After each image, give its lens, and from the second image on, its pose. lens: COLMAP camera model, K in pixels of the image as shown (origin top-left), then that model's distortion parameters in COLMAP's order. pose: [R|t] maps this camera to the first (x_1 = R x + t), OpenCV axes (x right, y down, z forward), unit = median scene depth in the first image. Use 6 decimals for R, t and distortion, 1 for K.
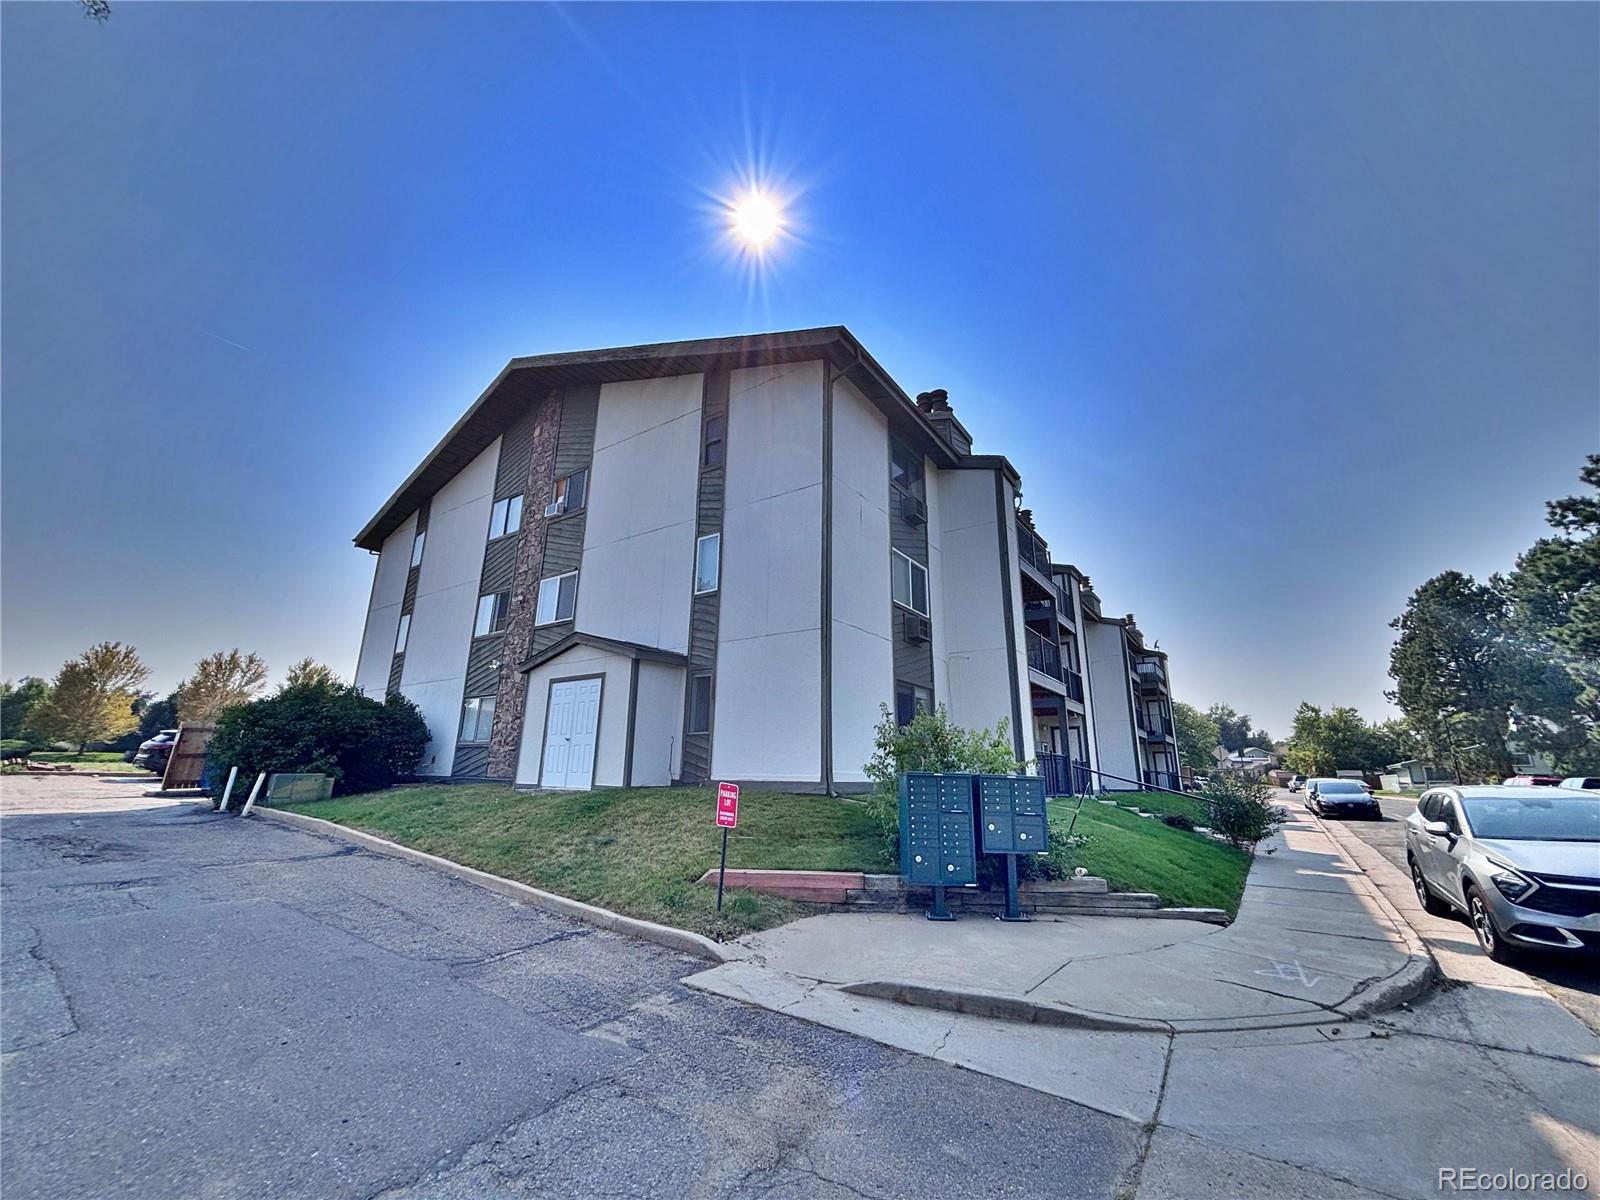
lens RADIAL K [[652.0, 0, 800.0], [0, 652.0, 600.0], [0, 0, 1]] dist [-0.000693, -0.000210]
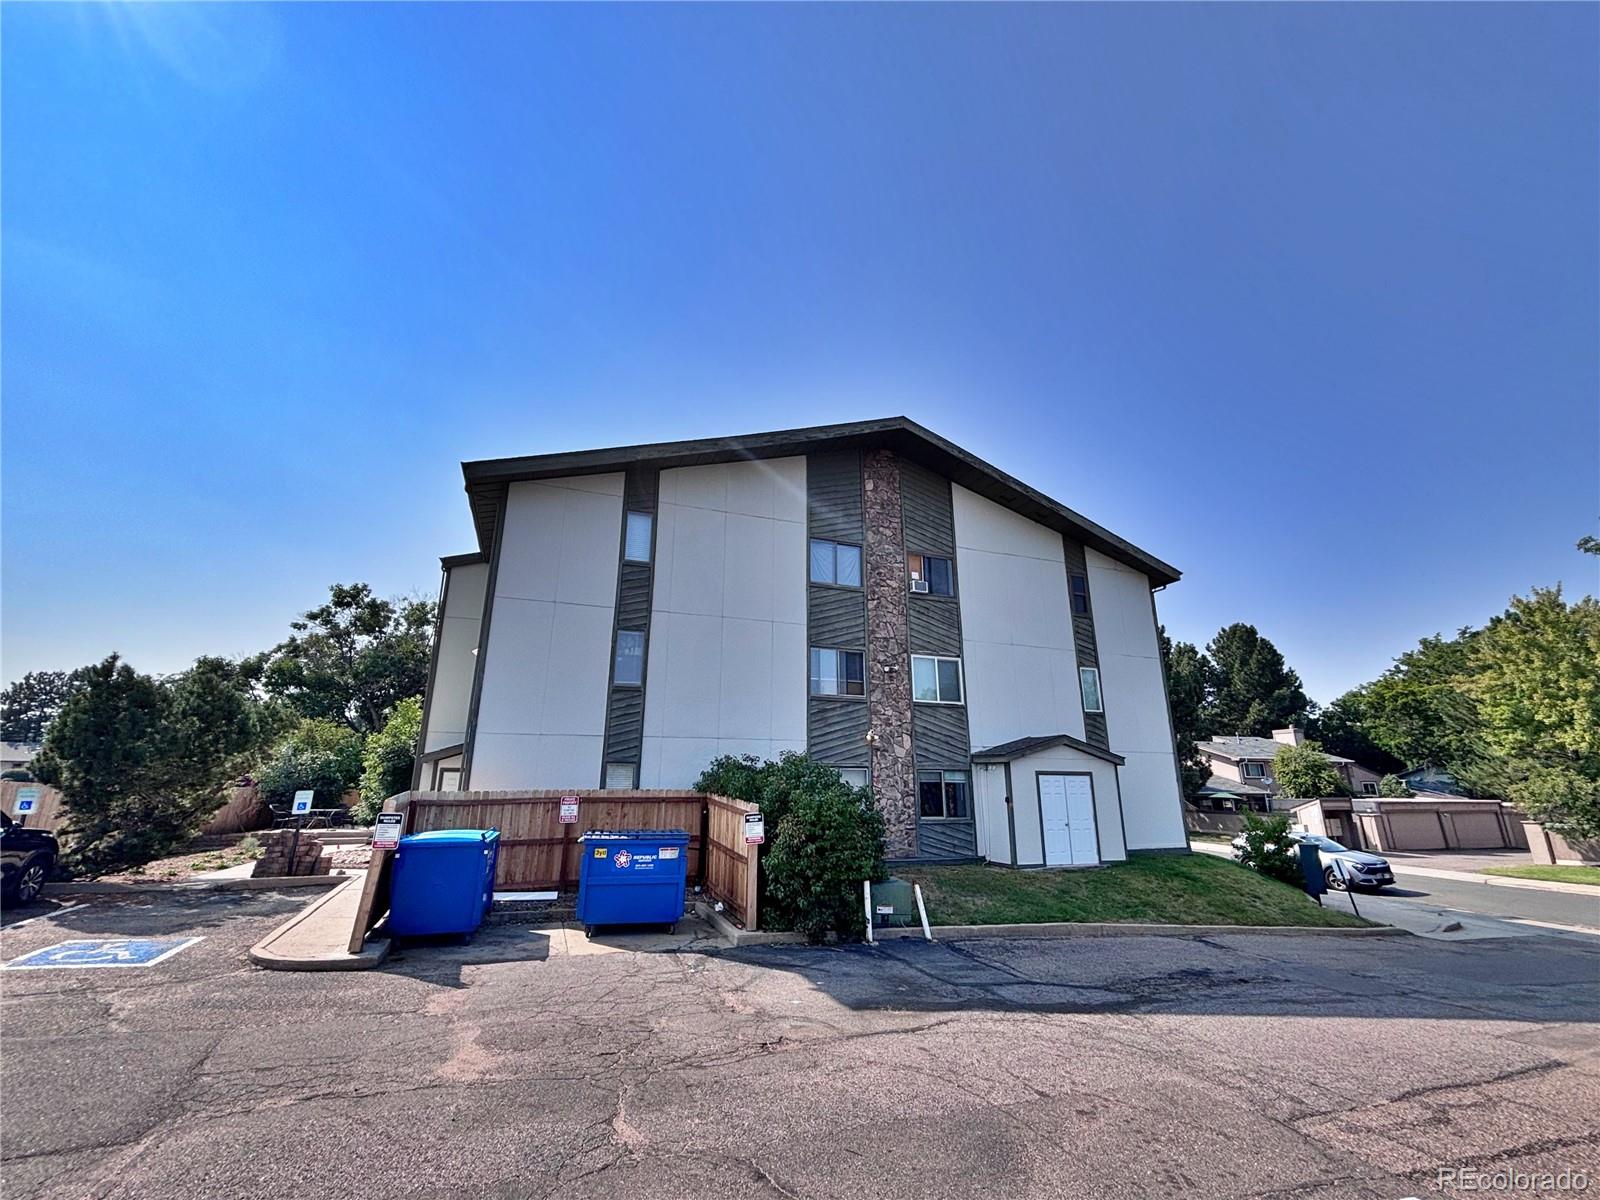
lens RADIAL K [[649.6, 0, 800.0], [0, 649.6, 600.0], [0, 0, 1]] dist [0.008615, -0.000082]
pose [[0.563551, 0.211799, 0.798468, -1.377497], [-0.215243, 0.970834, -0.105604, 0.032703], [-0.797547, -0.112351, 0.592703, 0.578184]]
